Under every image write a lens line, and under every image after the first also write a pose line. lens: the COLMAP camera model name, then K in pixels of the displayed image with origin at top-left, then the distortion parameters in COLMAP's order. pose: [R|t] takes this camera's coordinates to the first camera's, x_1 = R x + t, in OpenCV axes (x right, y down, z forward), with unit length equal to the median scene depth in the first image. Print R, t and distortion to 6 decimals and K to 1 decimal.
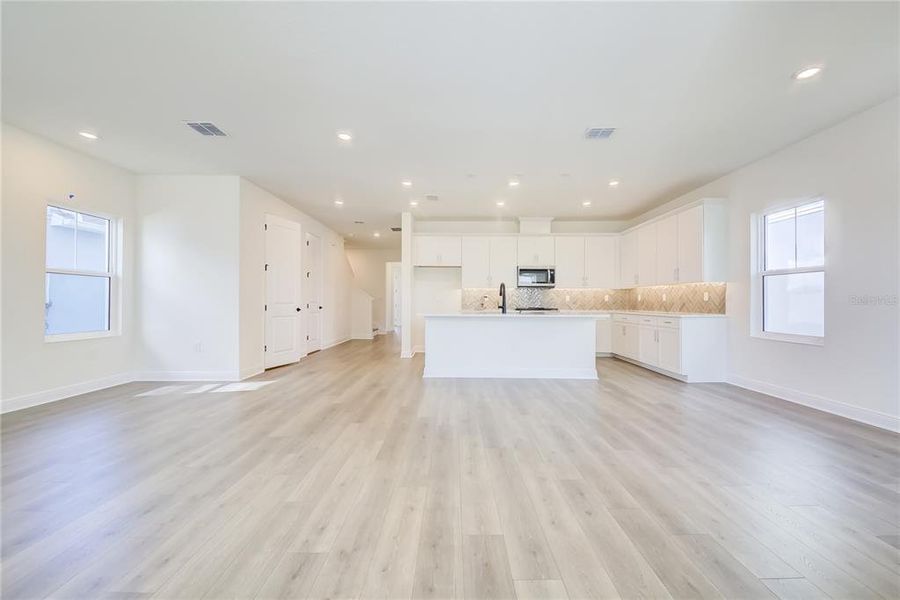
lens RADIAL K [[347.5, 0, 452.5], [0, 347.5, 298.5], [0, 0, 1]] dist [-0.000412, -0.001461]
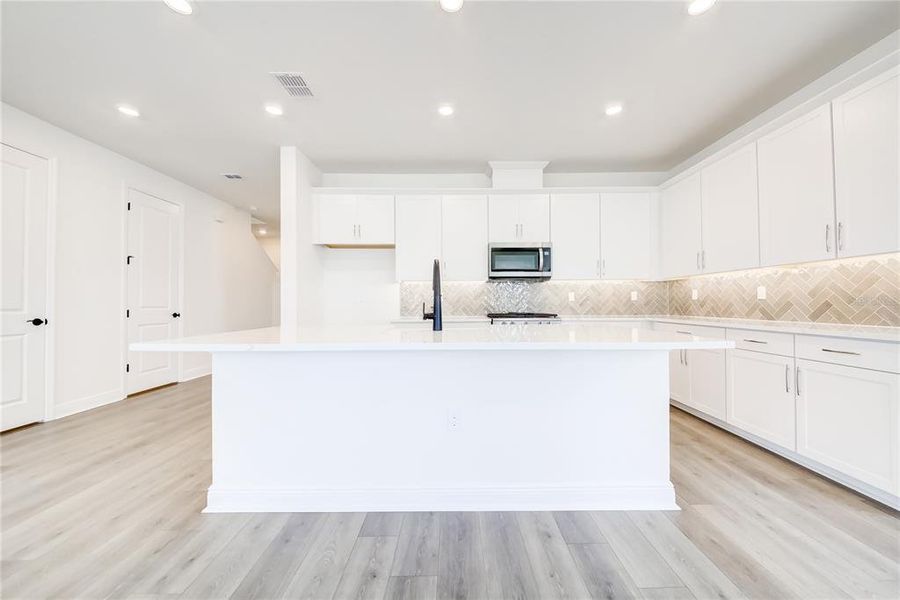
lens RADIAL K [[318.6, 0, 455.0], [0, 318.6, 298.7], [0, 0, 1]] dist [0.001292, -0.004523]
pose [[0.999901, -0.008379, 0.011272, 0.144147], [0.008445, 0.999947, -0.005876, 0.005175], [-0.011222, 0.005970, 0.999919, 0.534107]]
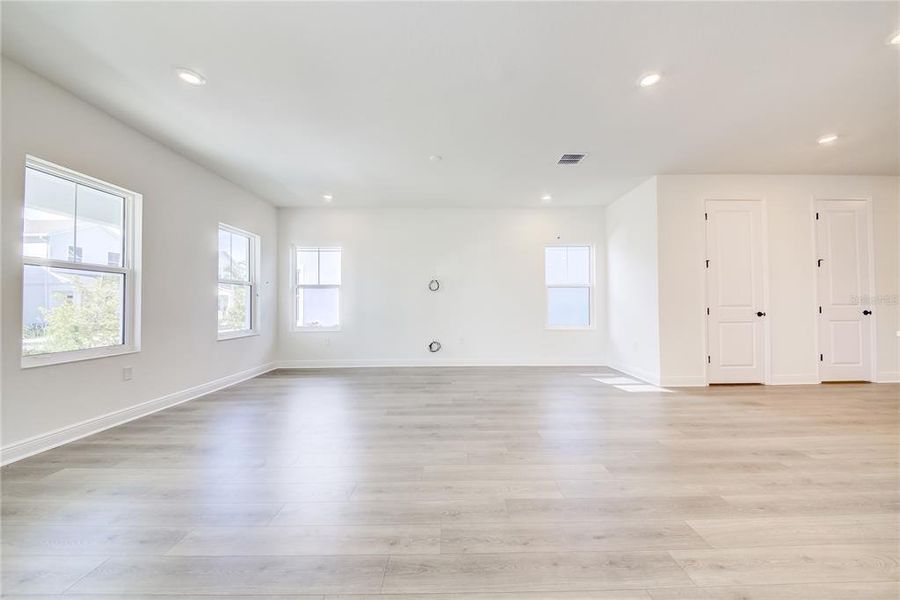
lens RADIAL K [[318.6, 0, 463.8], [0, 318.6, 298.4], [0, 0, 1]] dist [0.001292, -0.004523]
pose [[0.012538, -0.021979, -0.999680, 0.209814], [0.013803, 0.999667, -0.021805, 0.003788], [0.999826, -0.013525, 0.012838, 0.355344]]
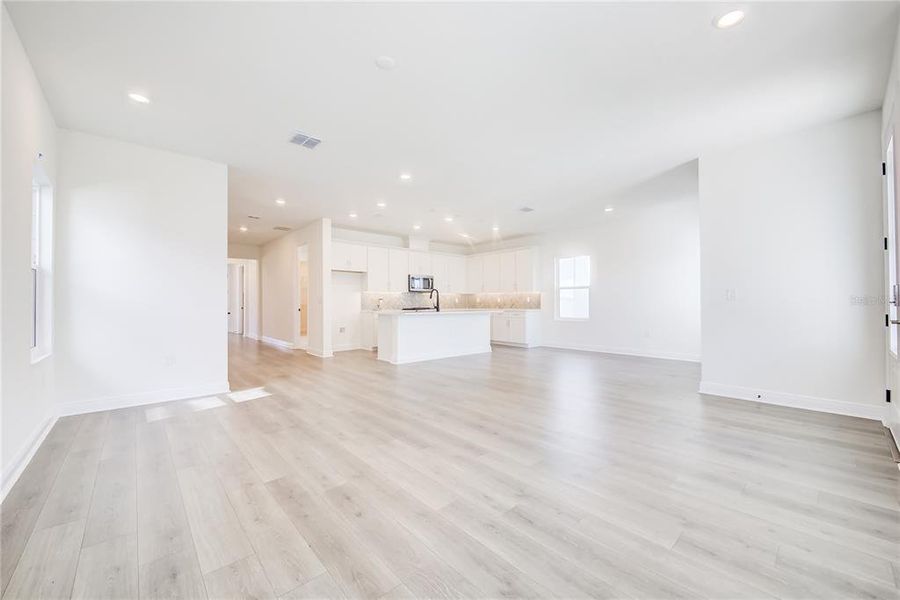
lens RADIAL K [[347.5, 0, 458.8], [0, 347.5, 302.0], [0, 0, 1]] dist [-0.000412, -0.001461]
pose [[0.734368, -0.002447, 0.678747, -0.619620], [-0.000643, 0.999991, 0.004301, -0.000540], [-0.678751, -0.003595, 0.734360, -0.050189]]
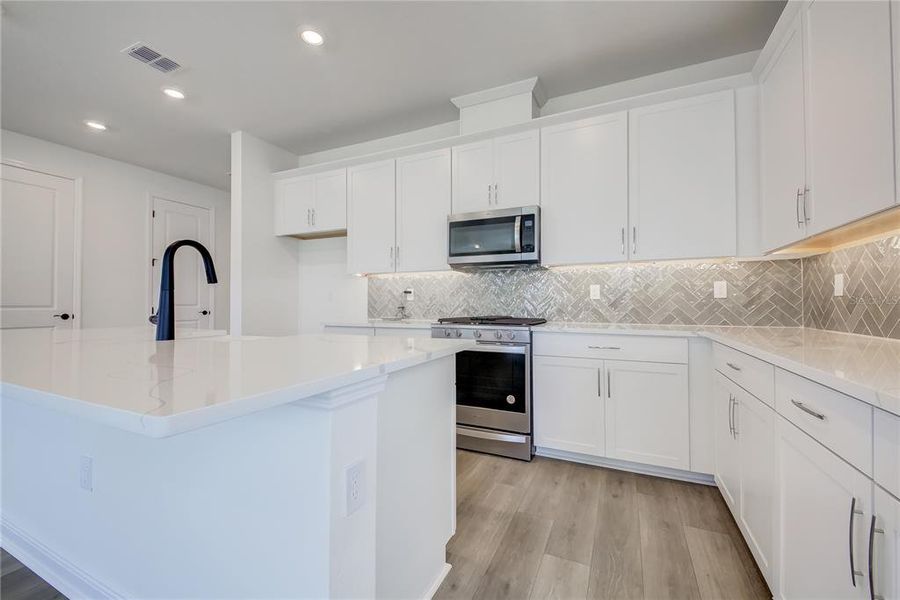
lens RADIAL K [[347.5, 0, 456.7], [0, 347.5, 304.2], [0, 0, 1]] dist [-0.000412, -0.001461]
pose [[0.917154, -0.003390, -0.398520, 0.420370], [0.008014, 0.999919, 0.009937, 0.009092], [0.398454, -0.012308, 0.917106, 0.724388]]
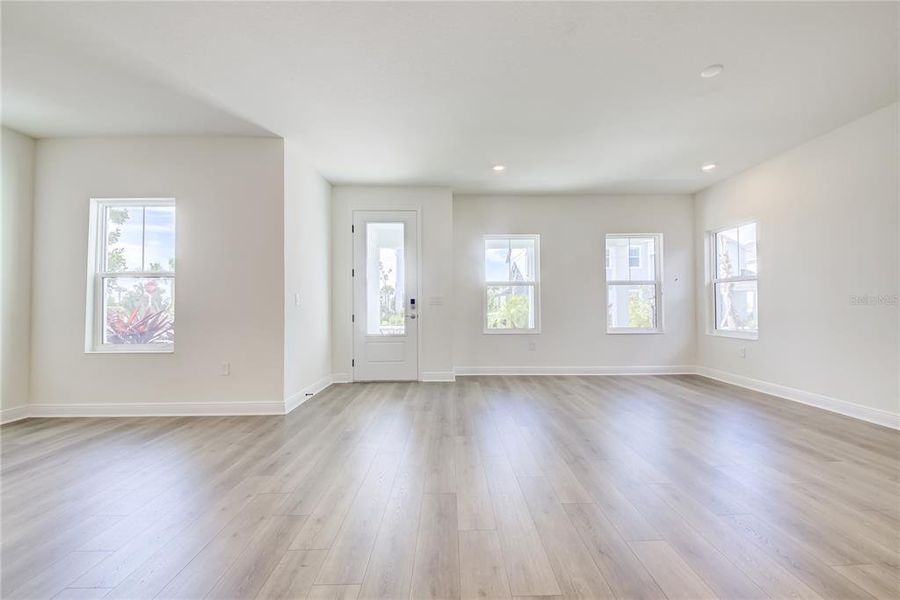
lens RADIAL K [[336.3, 0, 450.4], [0, 336.3, 302.9], [0, 0, 1]] dist [-0.003244, -0.000446]
pose [[-0.999904, 0.006073, -0.012453, -0.077106], [0.006305, 0.999806, -0.018686, 0.007004], [0.012337, -0.018763, -0.999748, 0.701490]]
